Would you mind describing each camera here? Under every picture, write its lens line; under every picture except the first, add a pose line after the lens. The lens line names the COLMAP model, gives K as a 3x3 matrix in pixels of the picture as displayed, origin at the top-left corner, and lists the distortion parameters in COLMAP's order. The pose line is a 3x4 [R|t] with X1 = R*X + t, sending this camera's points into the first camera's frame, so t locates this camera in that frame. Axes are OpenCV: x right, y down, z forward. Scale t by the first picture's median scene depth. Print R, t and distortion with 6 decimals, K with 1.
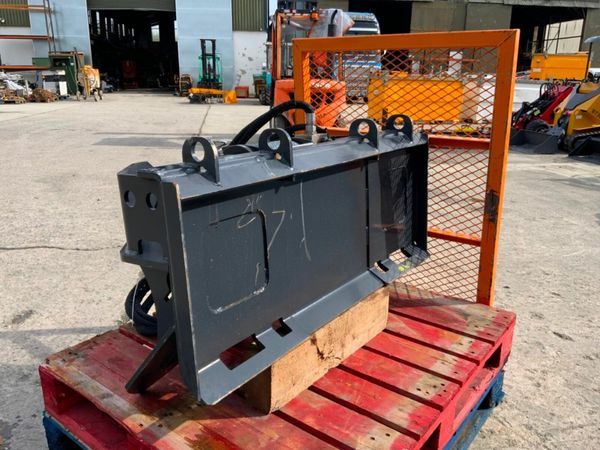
lens RADIAL K [[497.0, 0, 300.1], [0, 497.0, 225.3], [0, 0, 1]] dist [0.017125, -0.040466]
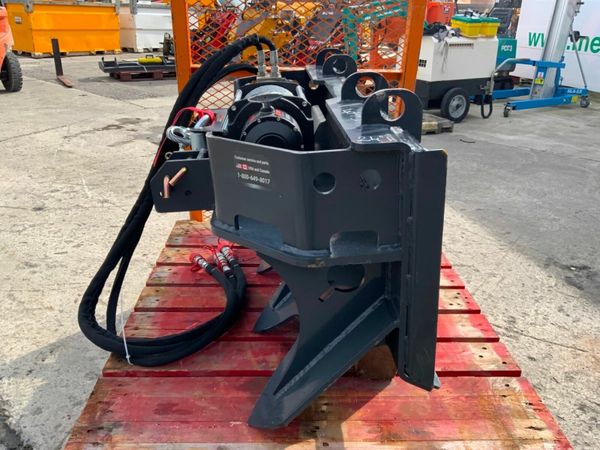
lens RADIAL K [[497.0, 0, 298.5], [0, 497.0, 222.6], [0, 0, 1]] dist [0.017125, -0.040466]
pose [[0.769611, -0.243162, 0.590399, -0.567414], [0.165317, 0.969001, 0.183596, -0.097430], [-0.616741, -0.043694, 0.785953, 0.299082]]
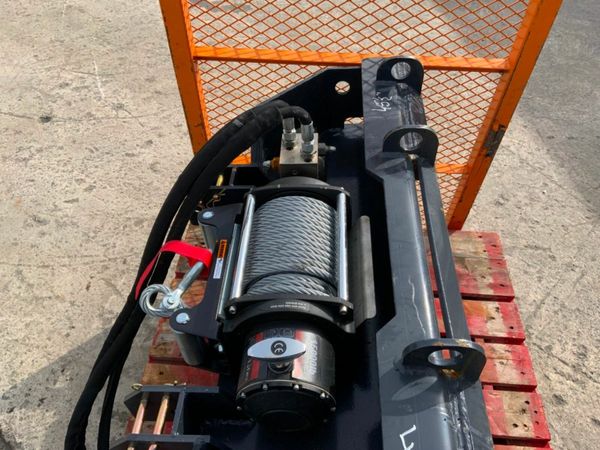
lens RADIAL K [[497.0, 0, 300.0], [0, 497.0, 225.7], [0, 0, 1]] dist [0.017125, -0.040466]
pose [[0.832414, -0.404389, 0.378888, -0.251091], [0.150687, 0.823139, 0.547482, -0.462749], [-0.533273, -0.398638, 0.746128, 0.597791]]
